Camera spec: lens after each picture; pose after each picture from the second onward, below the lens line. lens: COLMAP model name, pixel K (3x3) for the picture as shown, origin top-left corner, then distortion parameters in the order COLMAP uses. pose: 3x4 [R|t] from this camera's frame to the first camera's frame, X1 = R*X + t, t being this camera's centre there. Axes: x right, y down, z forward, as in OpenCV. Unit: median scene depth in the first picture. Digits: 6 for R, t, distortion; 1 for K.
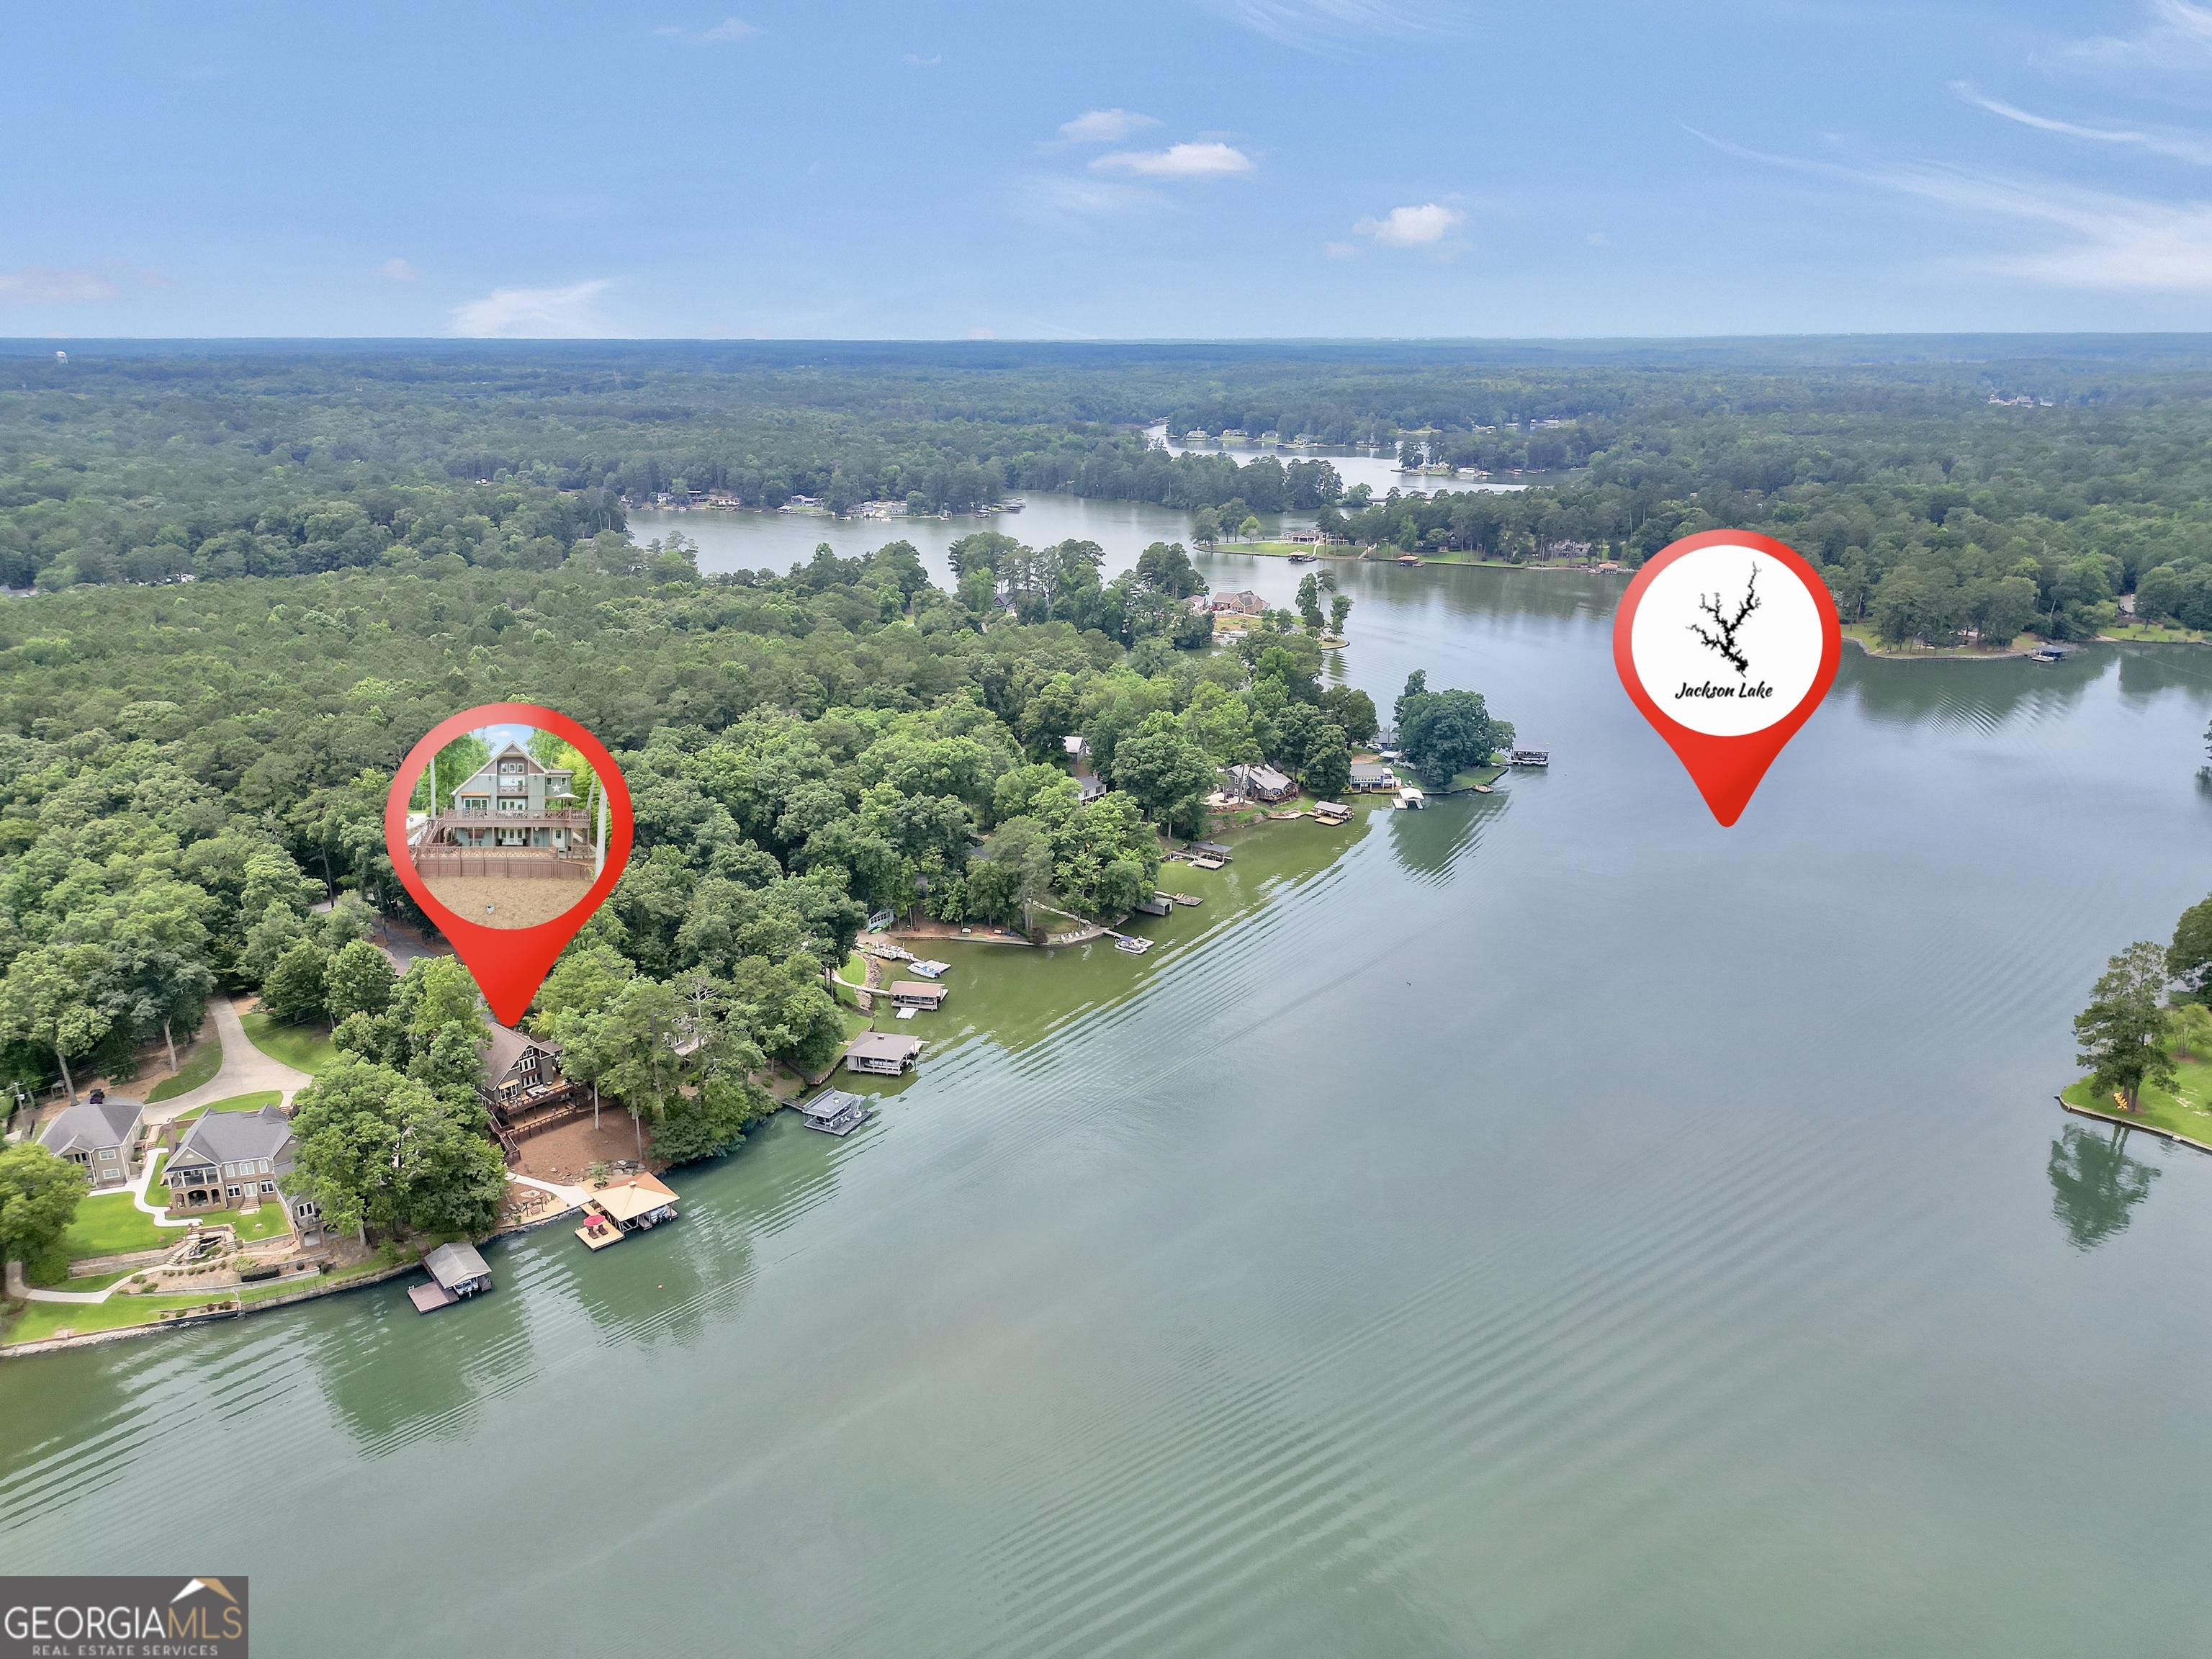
lens RADIAL K [[1549.6, 0, 1107.7], [0, 1549.6, 811.9], [0, 0, 1]] dist [0.054670, -0.048588]
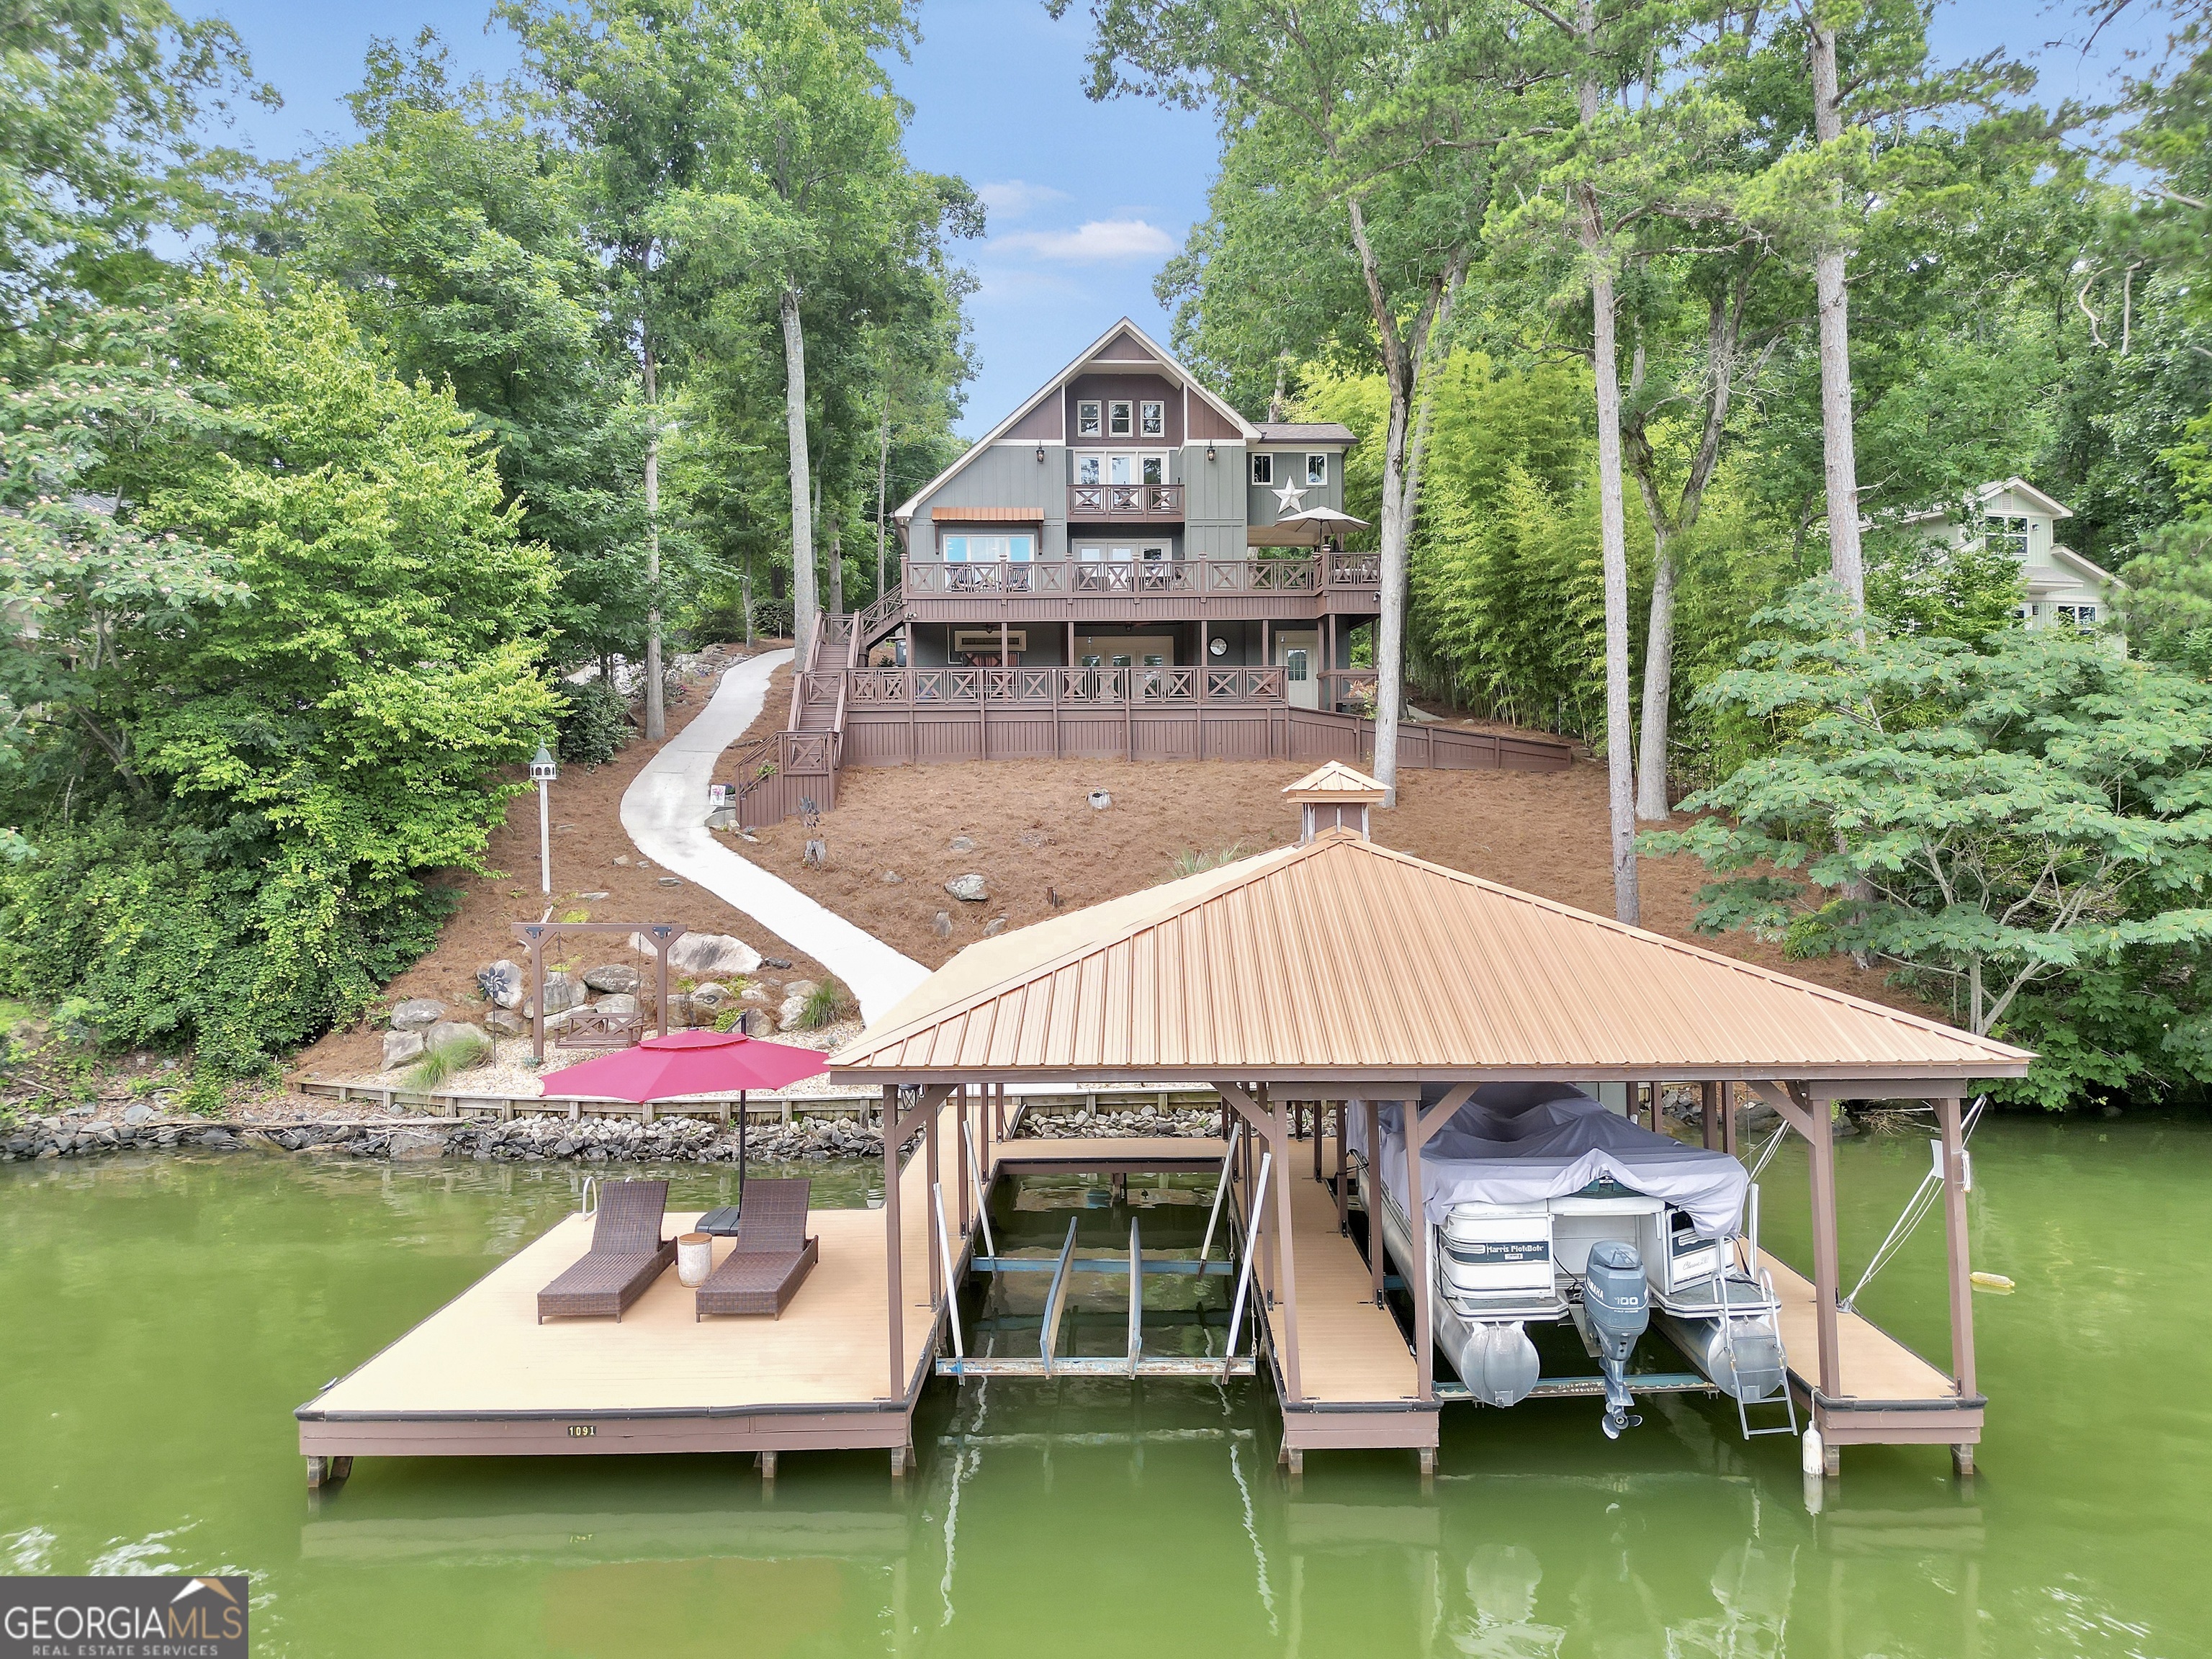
lens RADIAL K [[1549.6, 0, 1109.7], [0, 1549.6, 802.1], [0, 0, 1]] dist [0.054670, -0.048588]
pose [[0.722870, -0.016193, -0.690794, -0.183500], [-0.188998, 0.956968, -0.220207, 0.180479], [0.664634, 0.289740, 0.688703, 0.662631]]
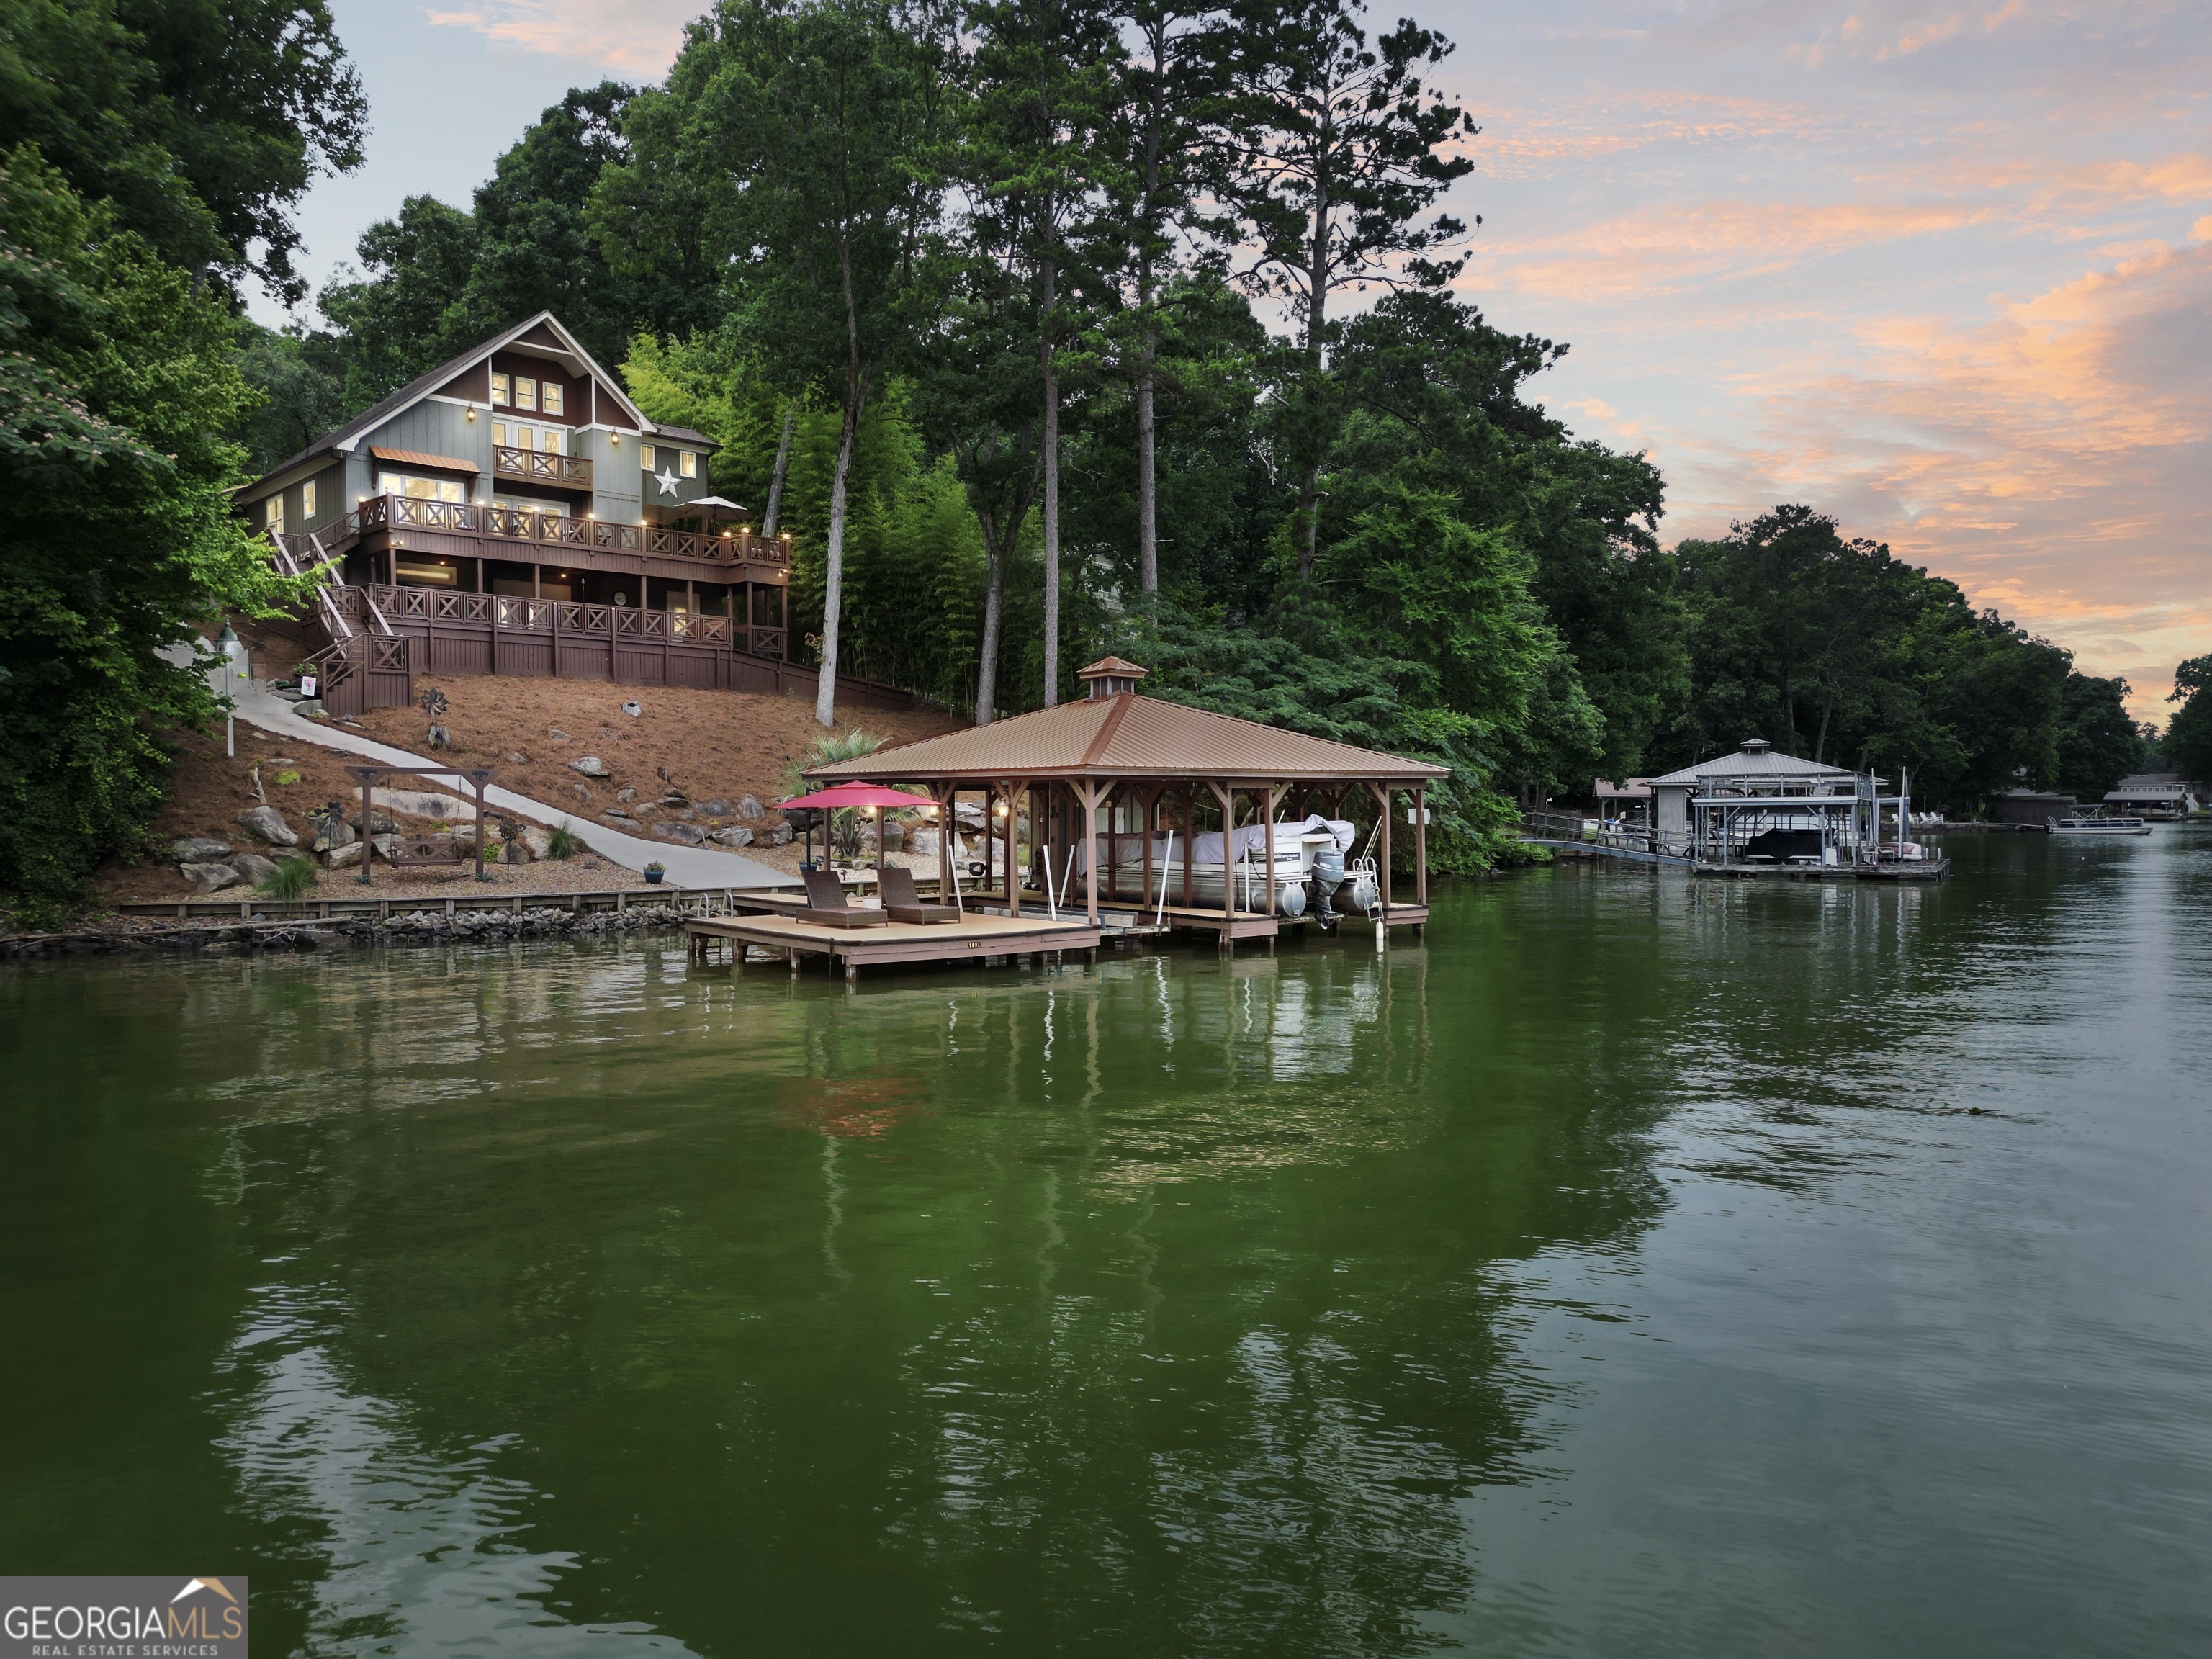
lens RADIAL K [[1549.6, 0, 1103.3], [0, 1549.6, 824.5], [0, 0, 1]] dist [0.054670, -0.048588]
pose [[0.997064, -0.007239, -0.076225, -0.207196], [-0.015007, 0.957737, -0.287255, 0.205032], [0.075083, 0.287555, 0.954816, 0.611985]]
